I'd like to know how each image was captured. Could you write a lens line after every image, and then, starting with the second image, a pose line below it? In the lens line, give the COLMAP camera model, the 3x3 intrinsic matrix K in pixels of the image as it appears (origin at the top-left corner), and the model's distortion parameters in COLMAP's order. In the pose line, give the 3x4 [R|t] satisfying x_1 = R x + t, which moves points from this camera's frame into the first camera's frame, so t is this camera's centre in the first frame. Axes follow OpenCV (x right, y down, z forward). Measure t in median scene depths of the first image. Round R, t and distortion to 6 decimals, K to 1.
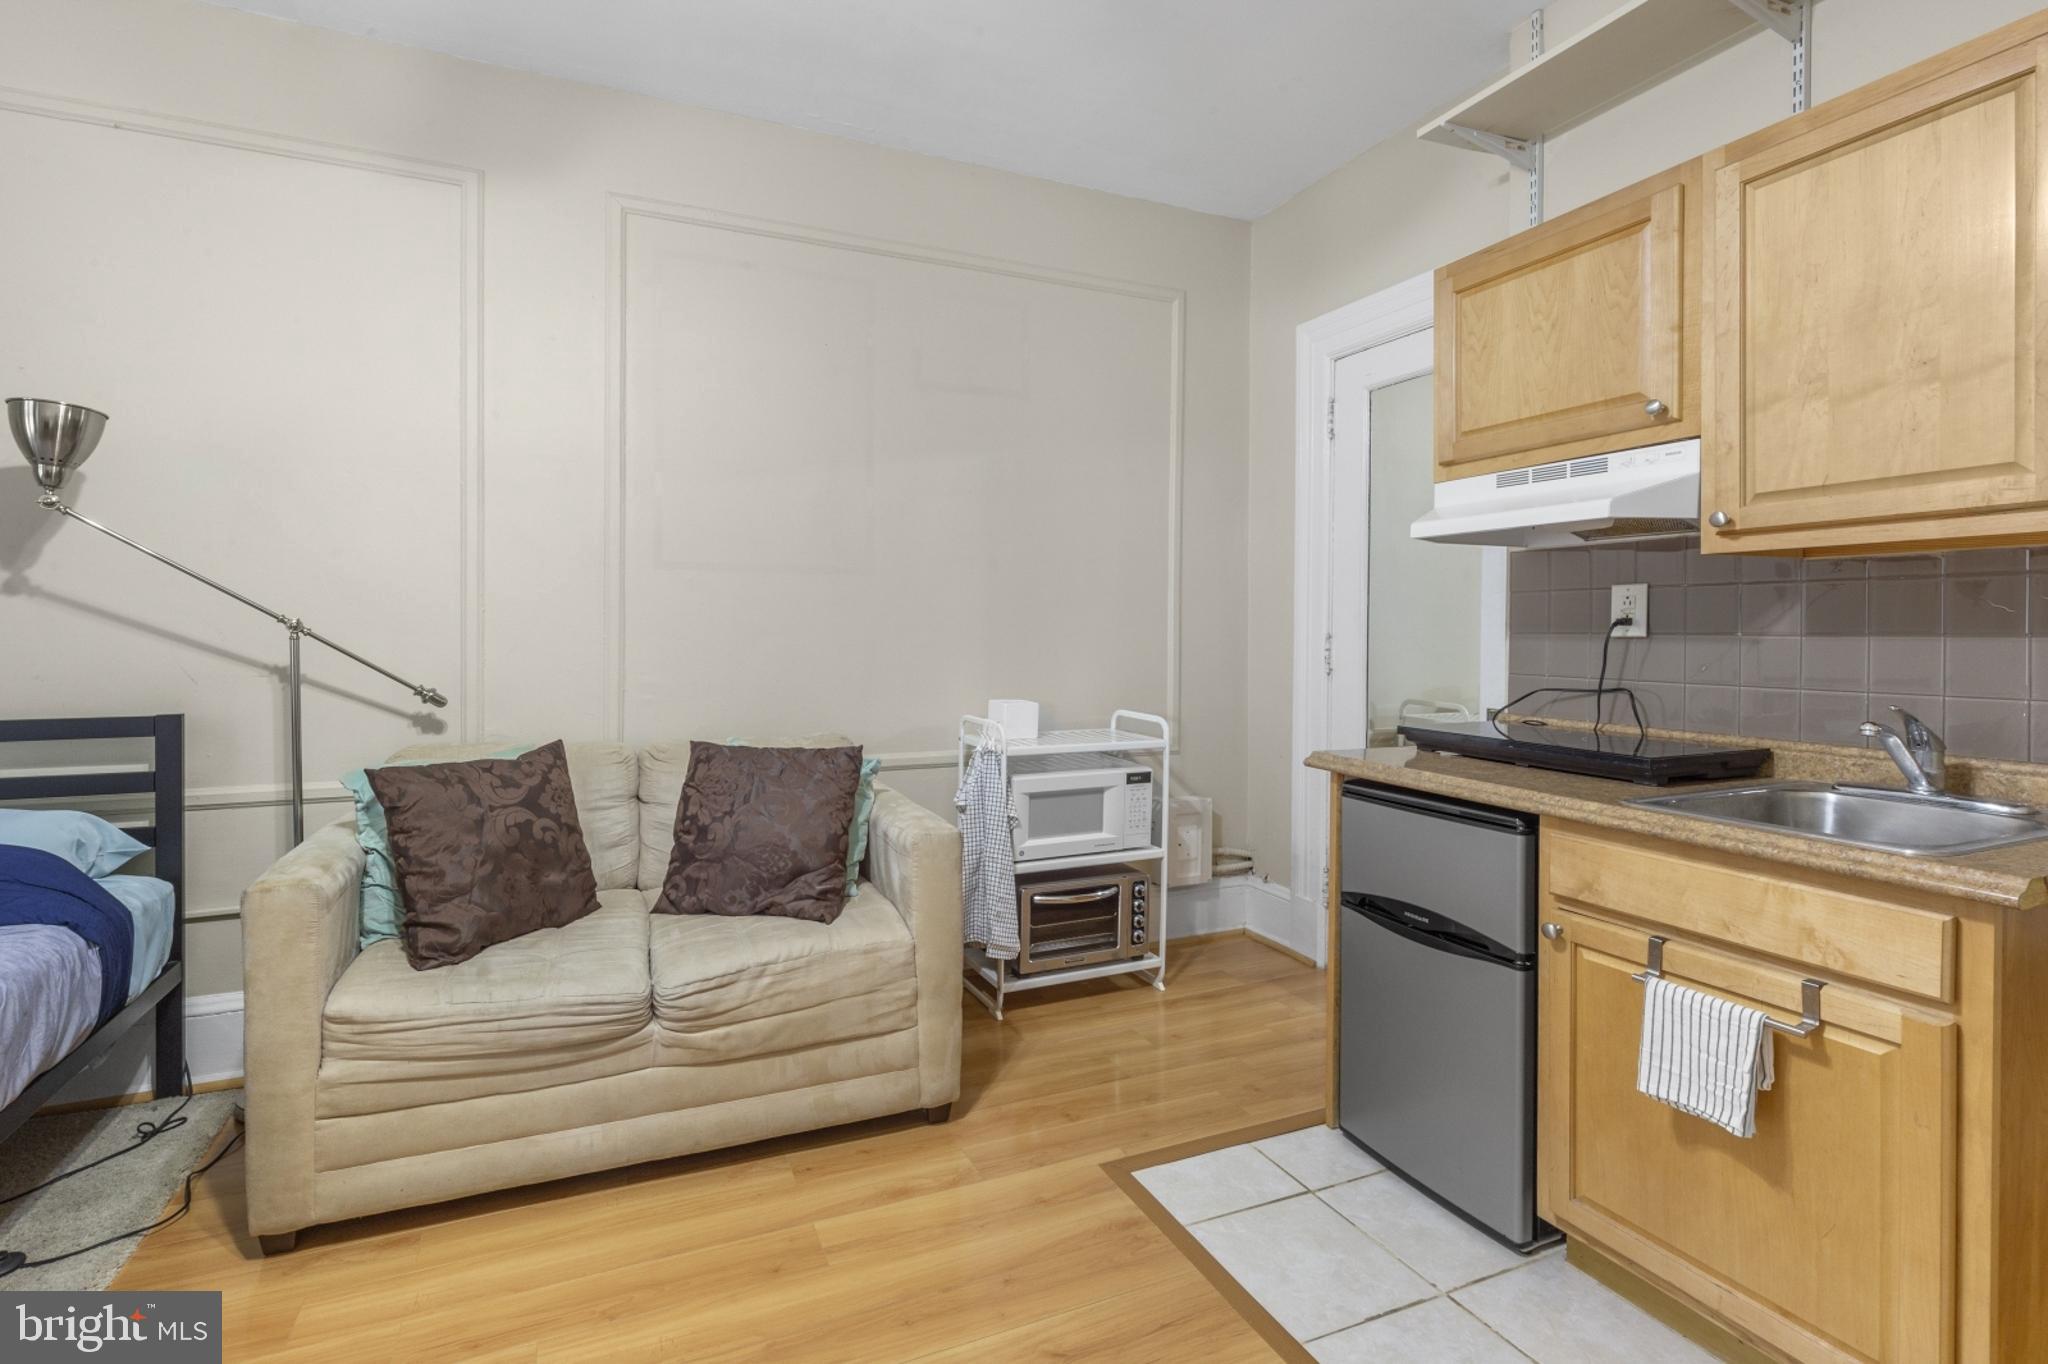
lens RADIAL K [[954.9, 0, 988.0], [0, 954.9, 629.0], [0, 0, 1]] dist [0.004545, -0.000482]
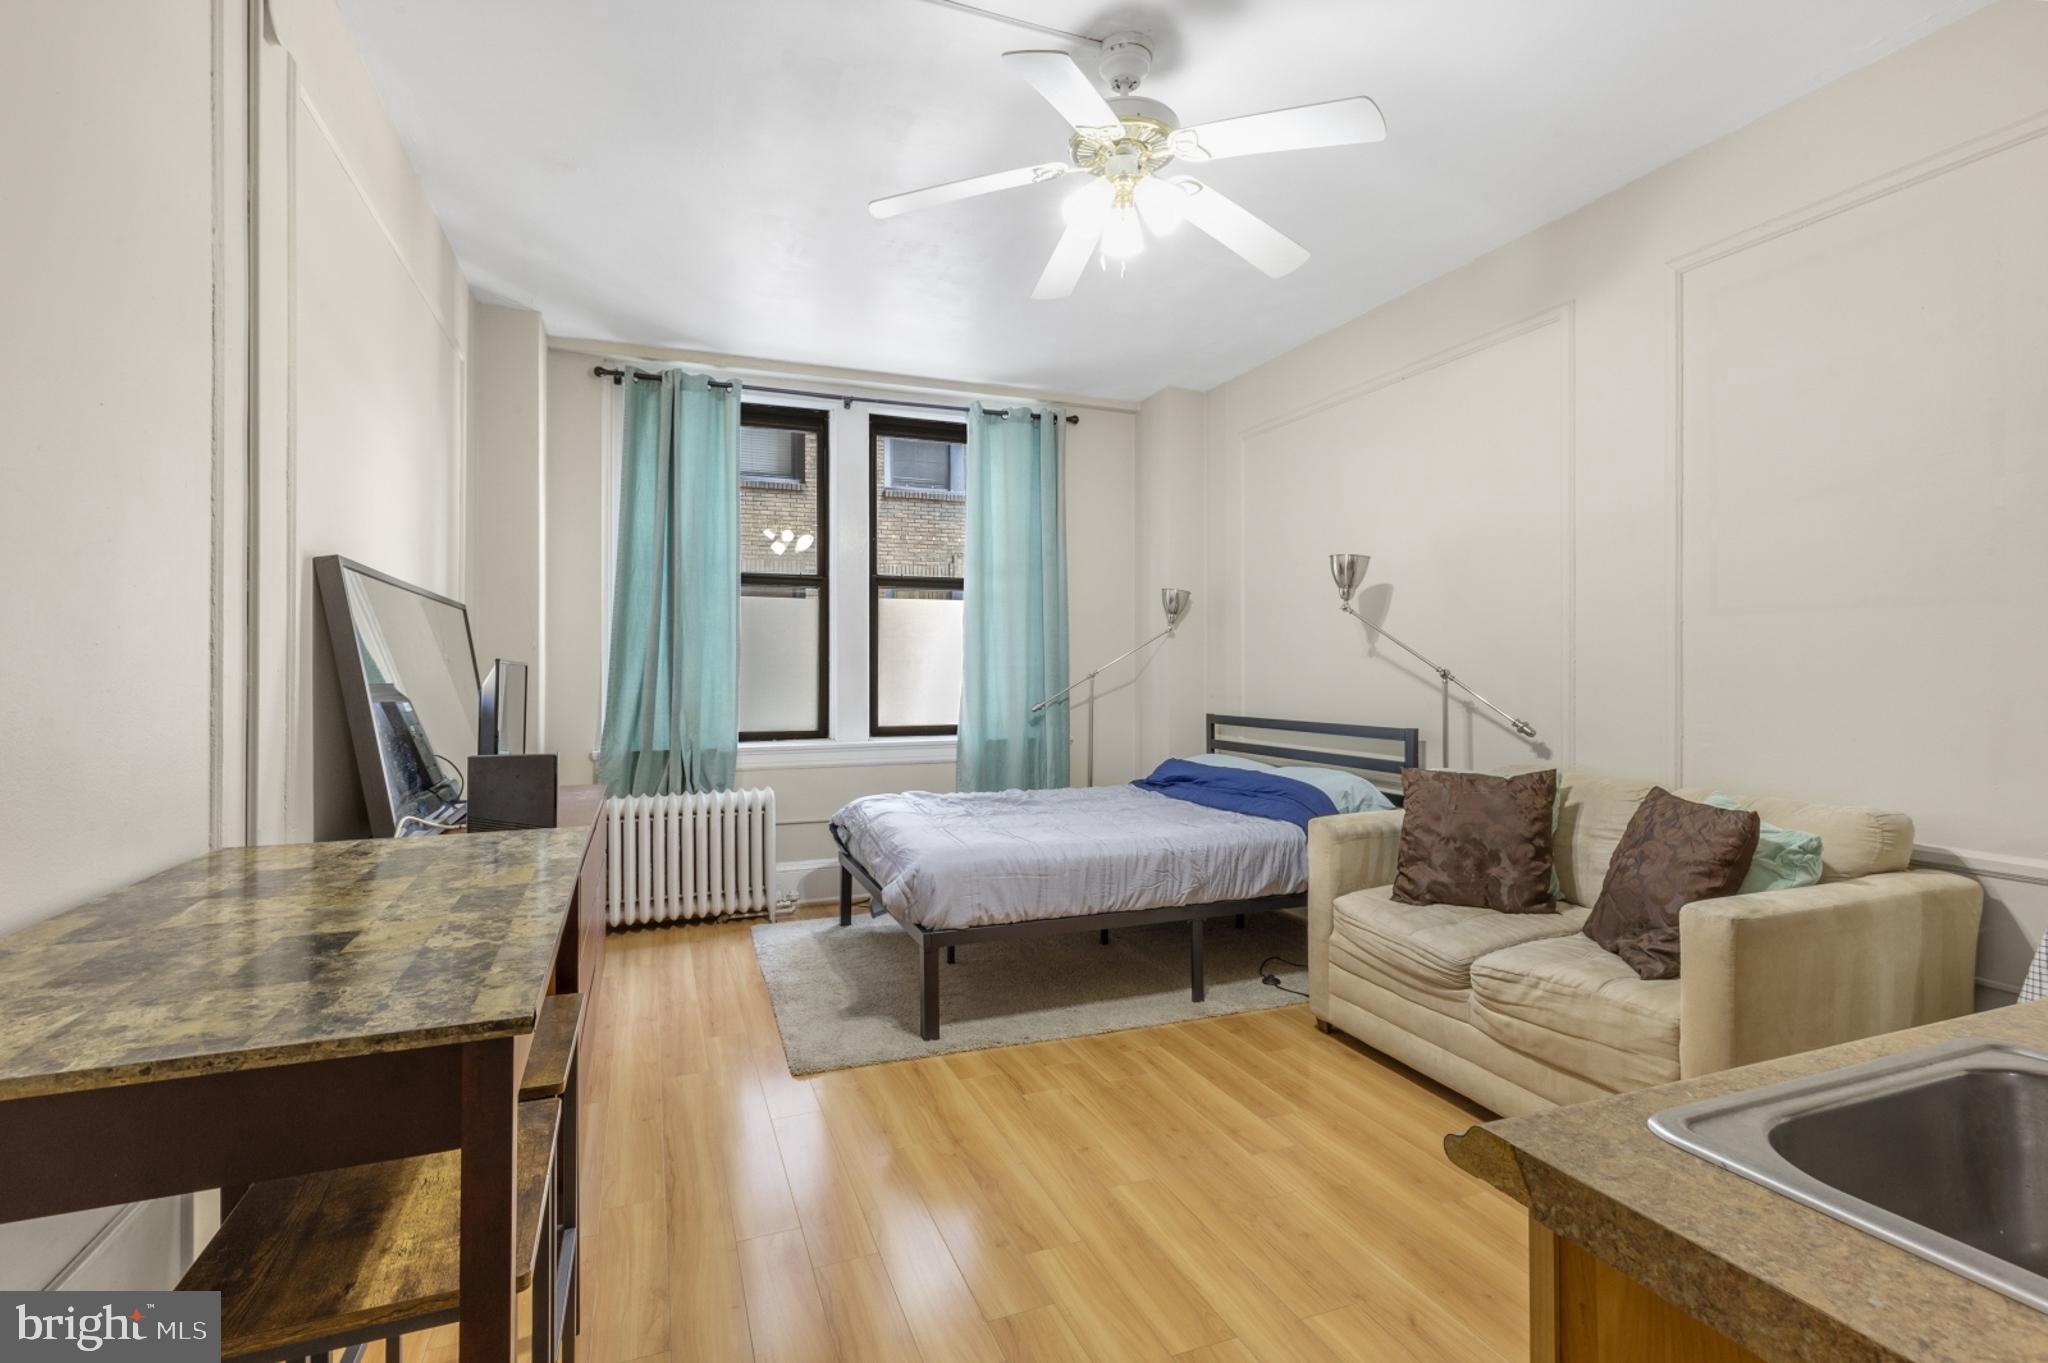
lens RADIAL K [[954.9, 0, 1012.9], [0, 954.9, 663.0], [0, 0, 1]] dist [0.004545, -0.000482]
pose [[-0.028519, -0.011701, -0.999525, 0.896836], [-0.001686, 0.999931, -0.011658, -0.002369], [0.999592, 0.001353, -0.028537, 0.416076]]
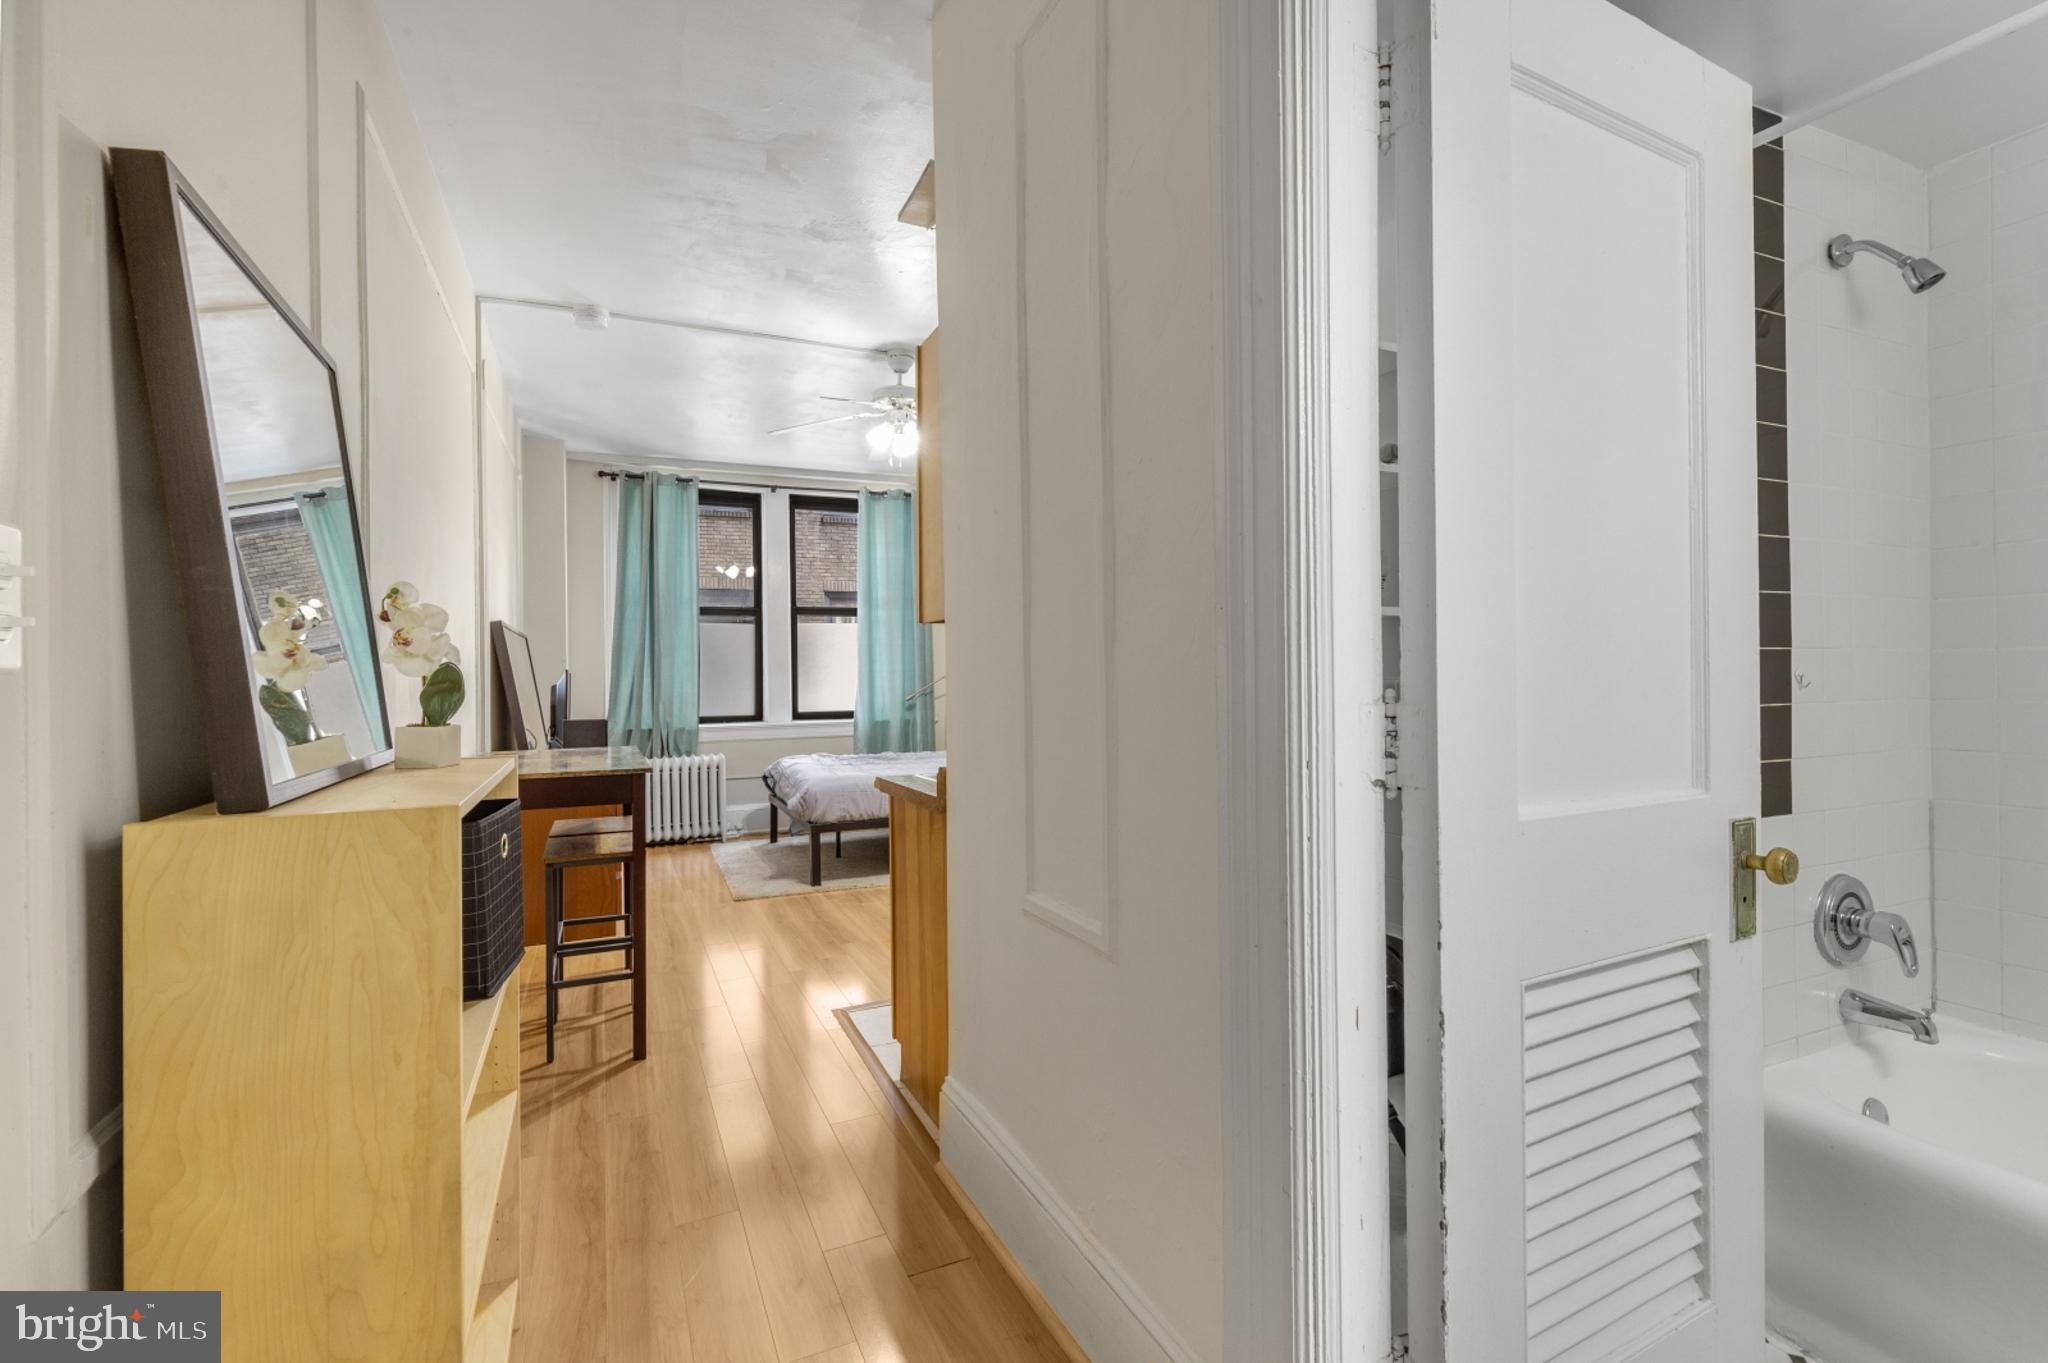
lens RADIAL K [[900.9, 0, 1015.3], [0, 900.9, 672.1], [0, 0, 1]] dist [-0.018396, 0.000040]
pose [[0.033942, -0.001973, -0.999422, 1.845536], [0.008623, 0.999961, -0.001681, -0.002805], [0.999387, -0.008561, 0.033958, 0.704384]]
